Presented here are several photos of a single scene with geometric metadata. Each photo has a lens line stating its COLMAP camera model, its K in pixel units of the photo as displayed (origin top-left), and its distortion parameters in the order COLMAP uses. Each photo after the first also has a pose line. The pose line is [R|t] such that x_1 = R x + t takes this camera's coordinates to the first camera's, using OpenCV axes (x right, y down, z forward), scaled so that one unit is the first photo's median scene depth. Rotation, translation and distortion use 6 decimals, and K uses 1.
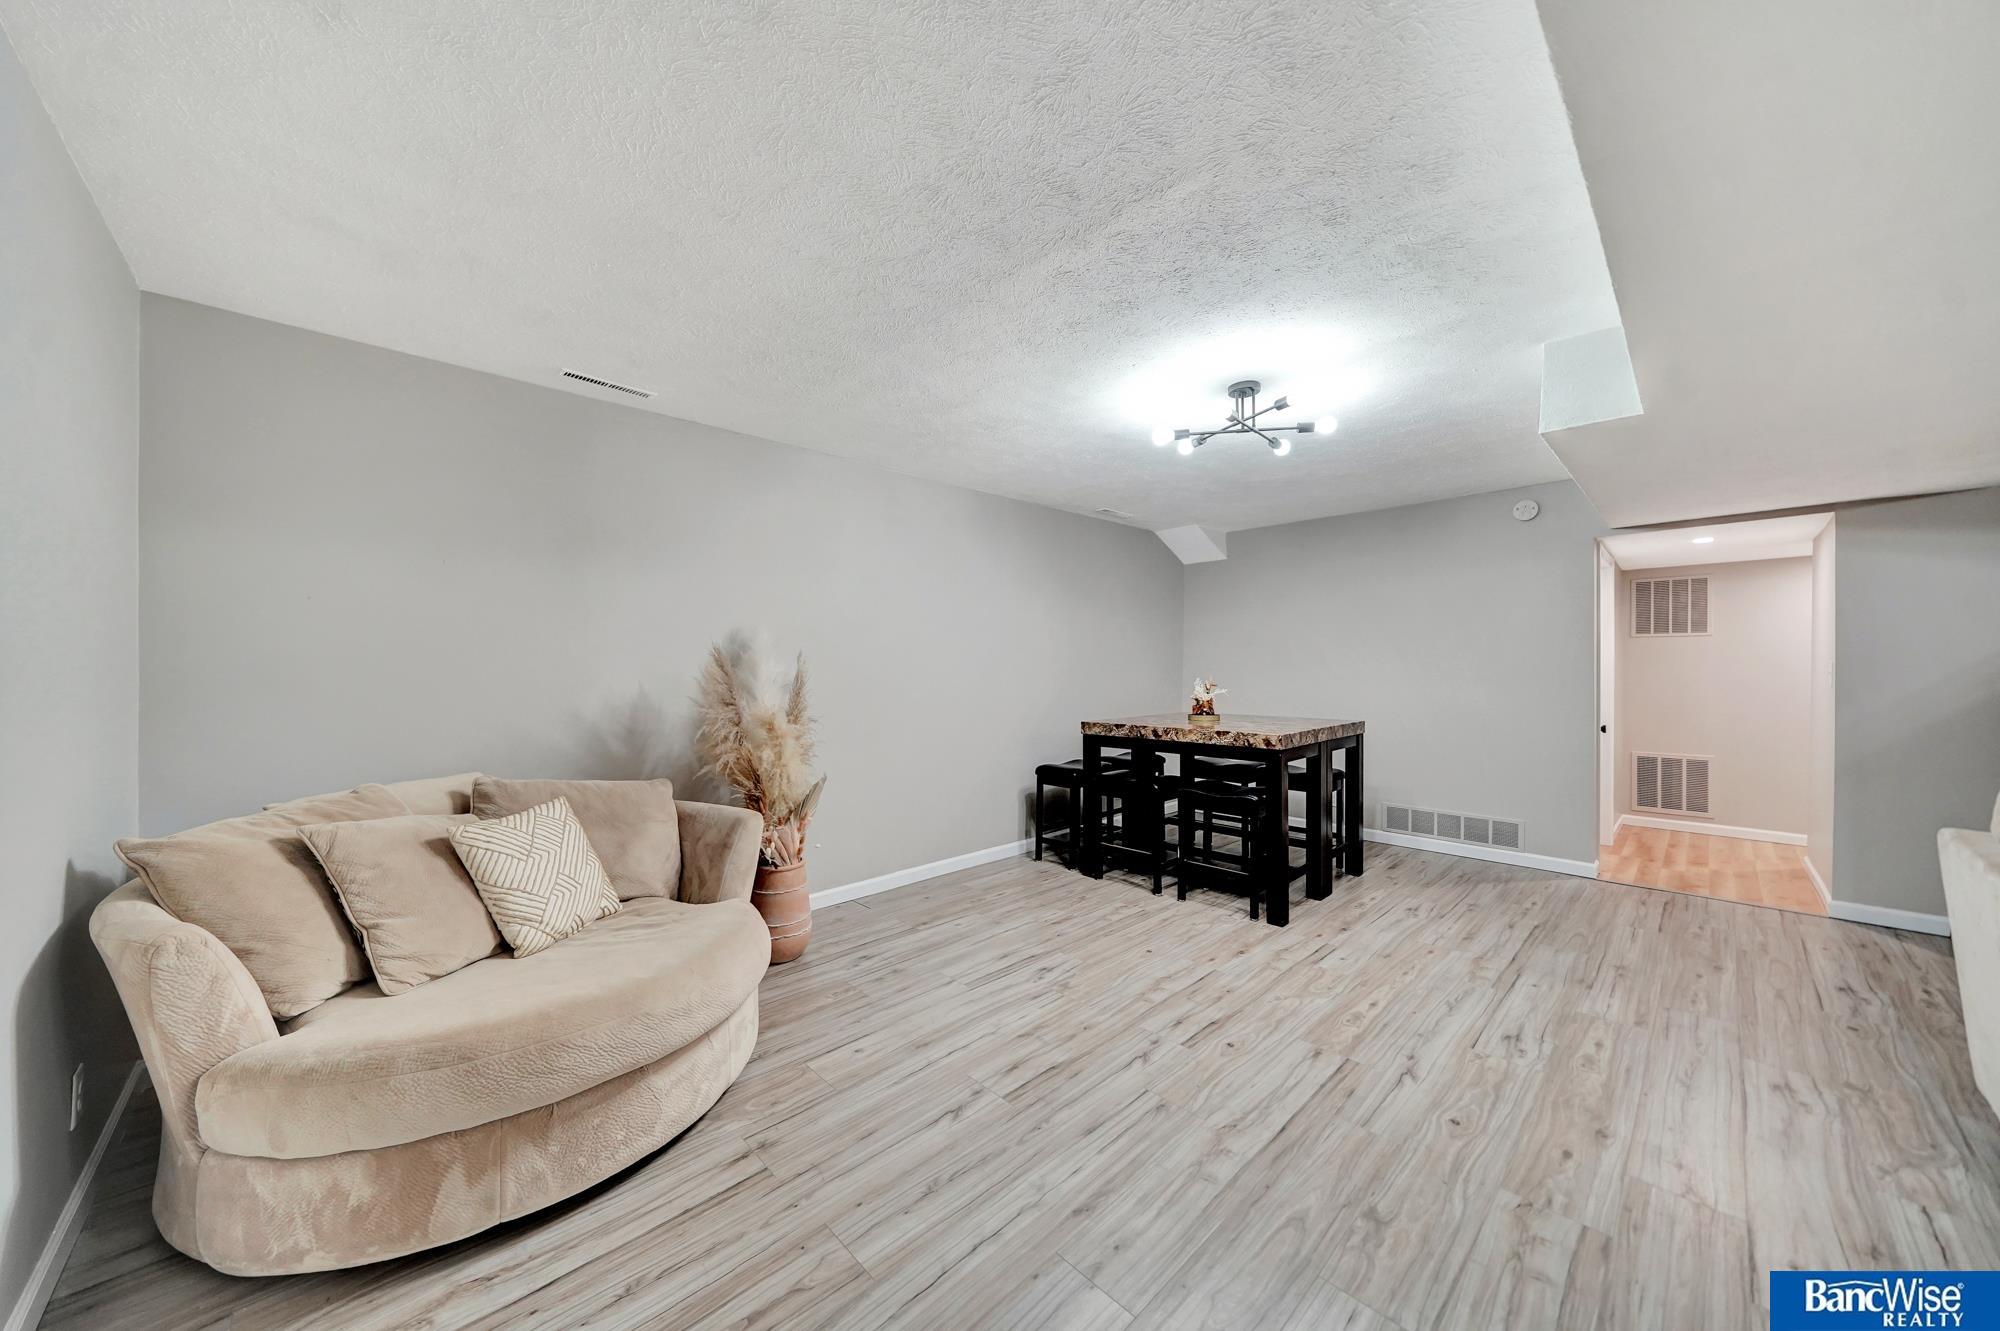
lens RADIAL K [[698.5, 0, 999.4], [0, 698.5, 671.0], [0, 0, 1]] dist [-0.000645, -0.000274]
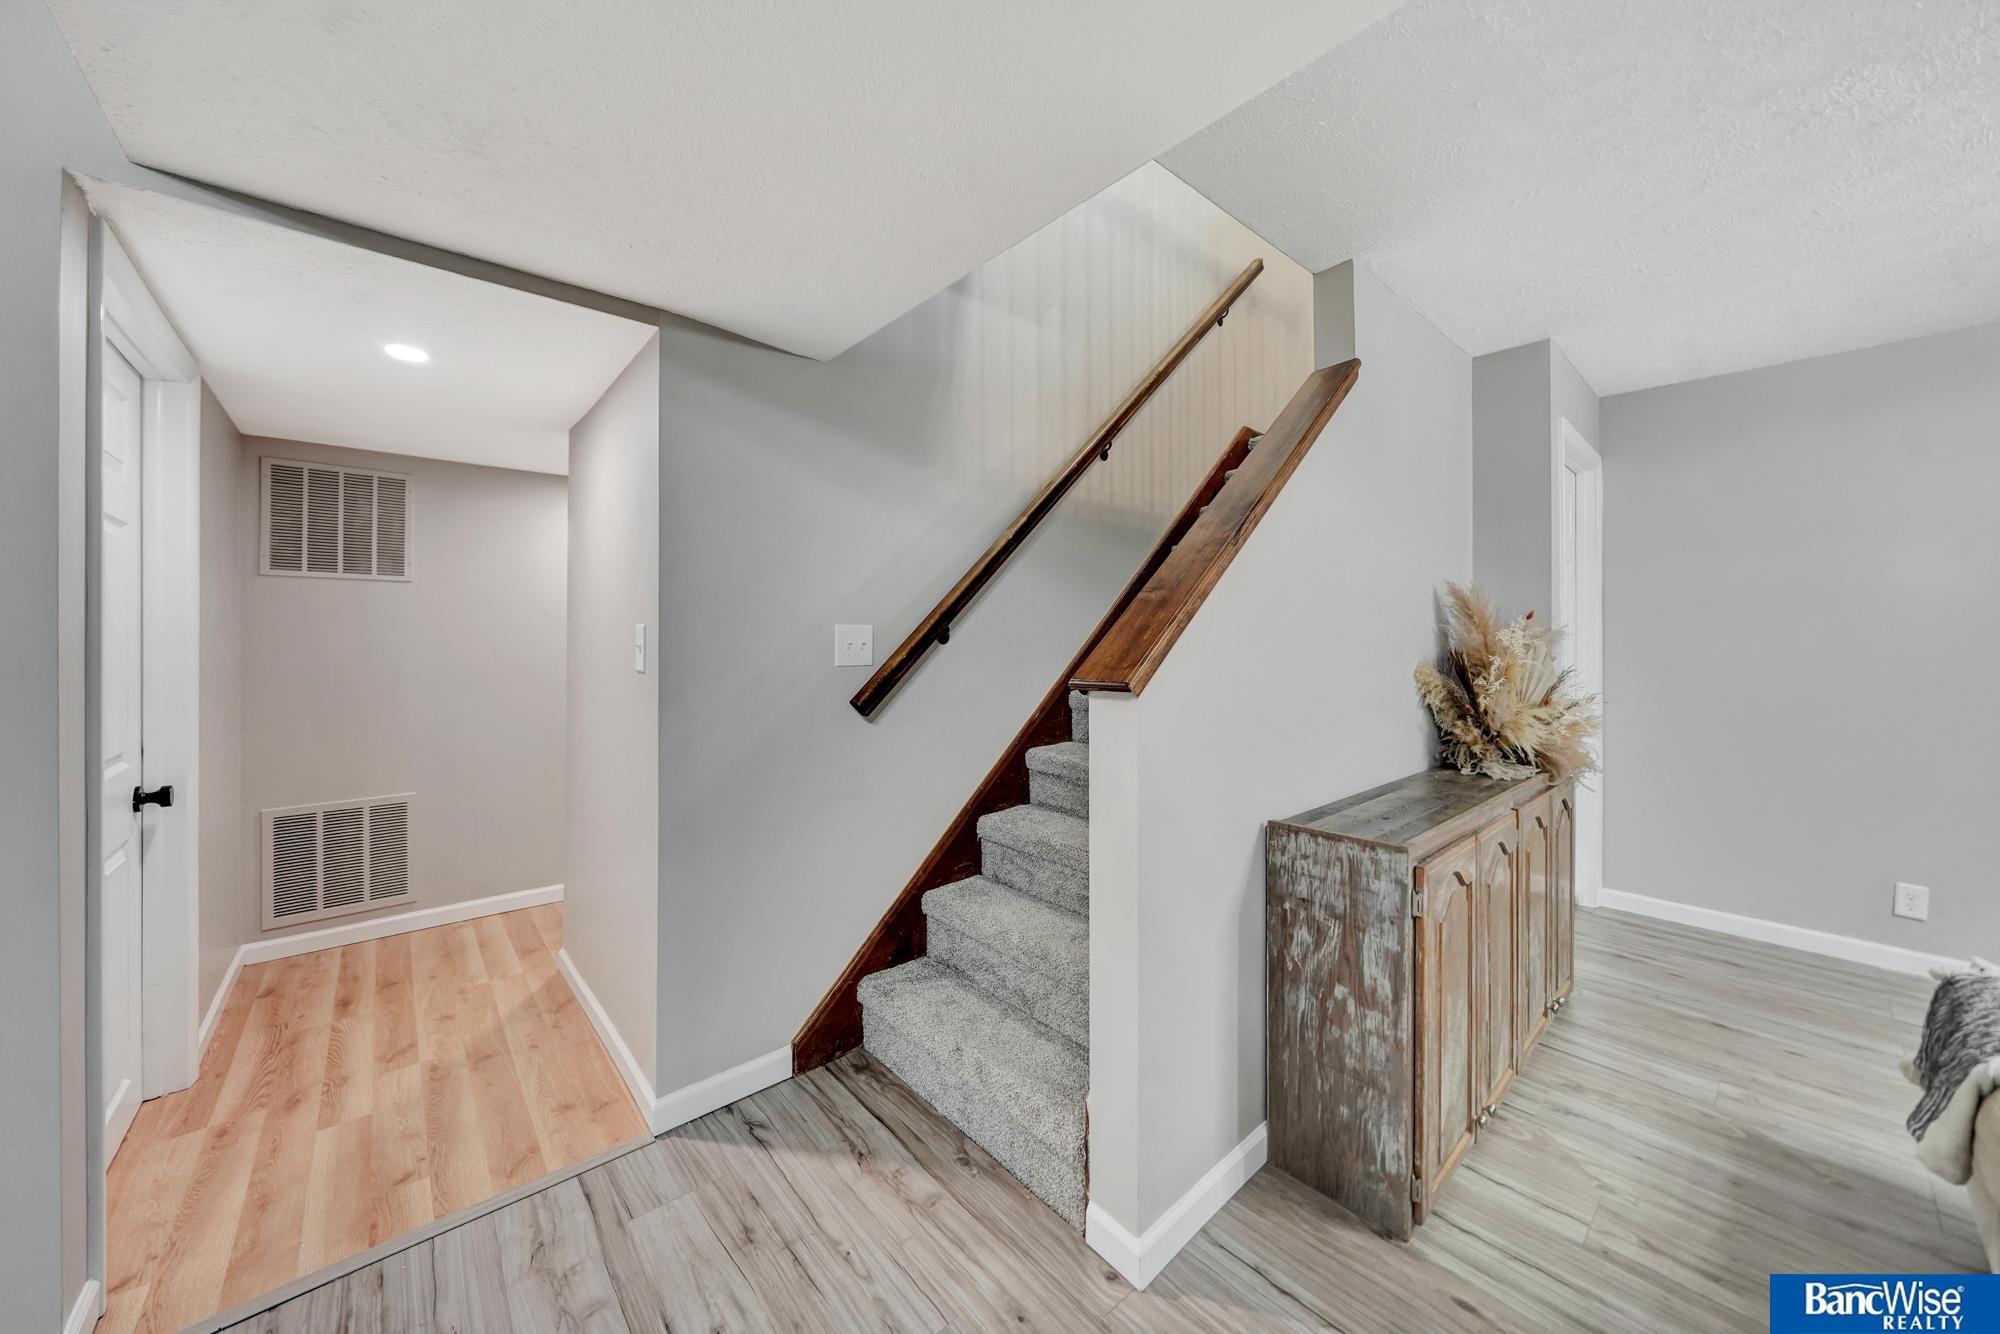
lens RADIAL K [[709.1, 0, 1006.9], [0, 709.1, 646.4], [0, 0, 1]] dist [-0.000964, -0.000102]
pose [[0.055184, 0.001495, 0.998475, 0.459291], [0.002732, 0.999995, -0.001649, 0.003698], [-0.998472, 0.002819, 0.055180, 0.472113]]
